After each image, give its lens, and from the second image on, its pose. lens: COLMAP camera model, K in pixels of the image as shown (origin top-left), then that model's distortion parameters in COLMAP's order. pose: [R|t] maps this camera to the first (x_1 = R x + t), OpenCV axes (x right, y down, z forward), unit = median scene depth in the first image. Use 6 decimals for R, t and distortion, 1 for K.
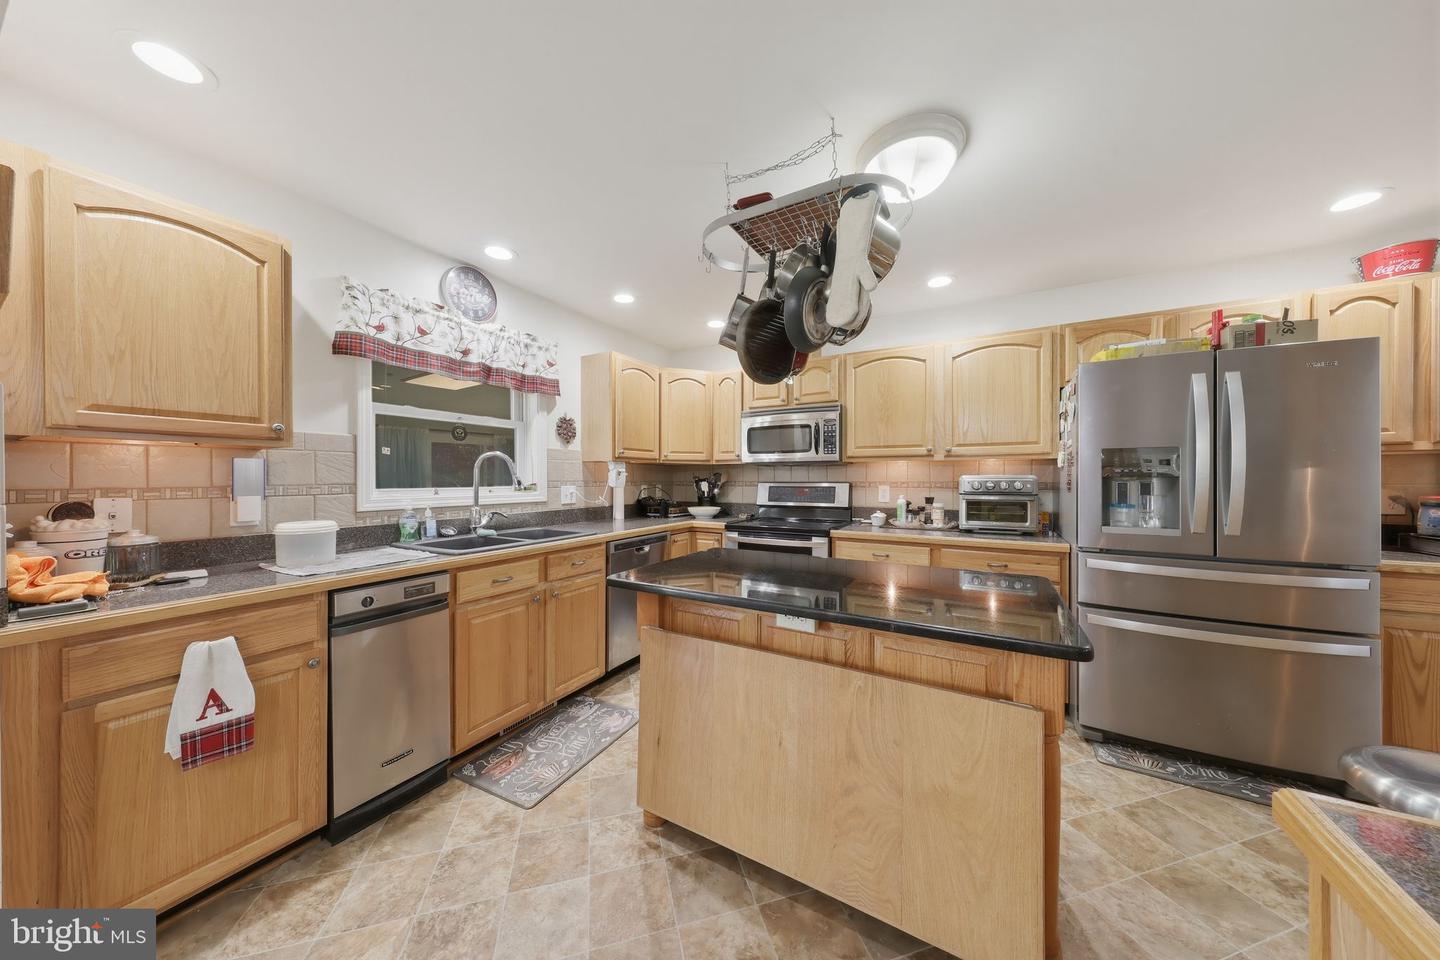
lens RADIAL K [[464.8, 0, 724.7], [0, 464.8, 473.8], [0, 0, 1]] dist [0.008503, -0.000210]
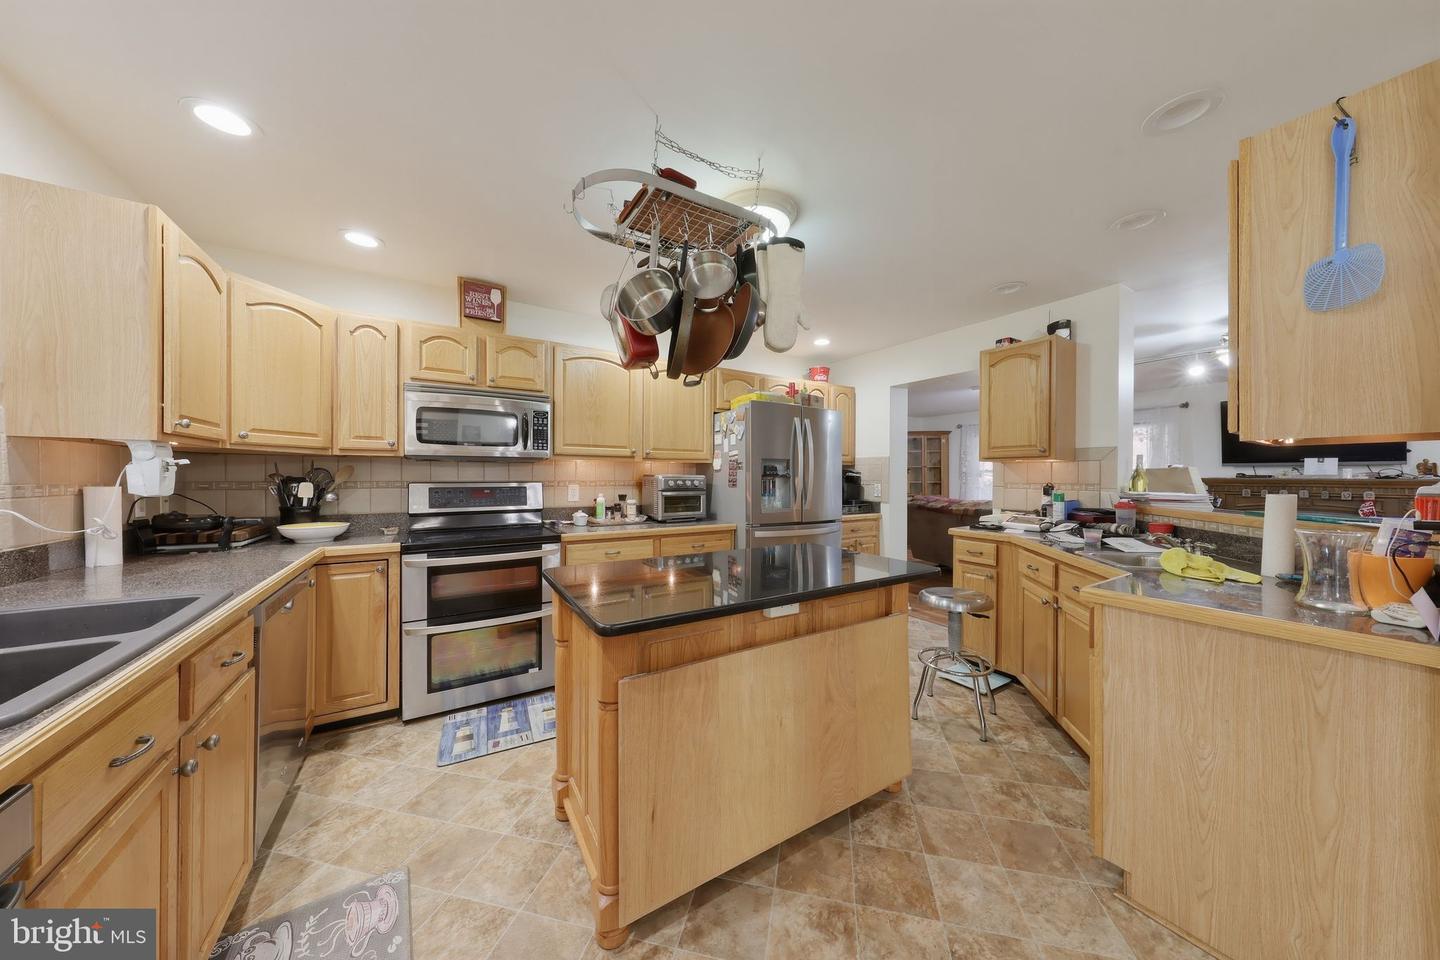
lens RADIAL K [[464.8, 0, 724.7], [0, 464.8, 473.8], [0, 0, 1]] dist [0.008503, -0.000210]
pose [[0.466058, 0.006298, 0.884732, -0.413425], [-0.012221, 0.999925, -0.000680, -0.000711], [-0.884670, -0.010495, 0.466100, 0.281481]]
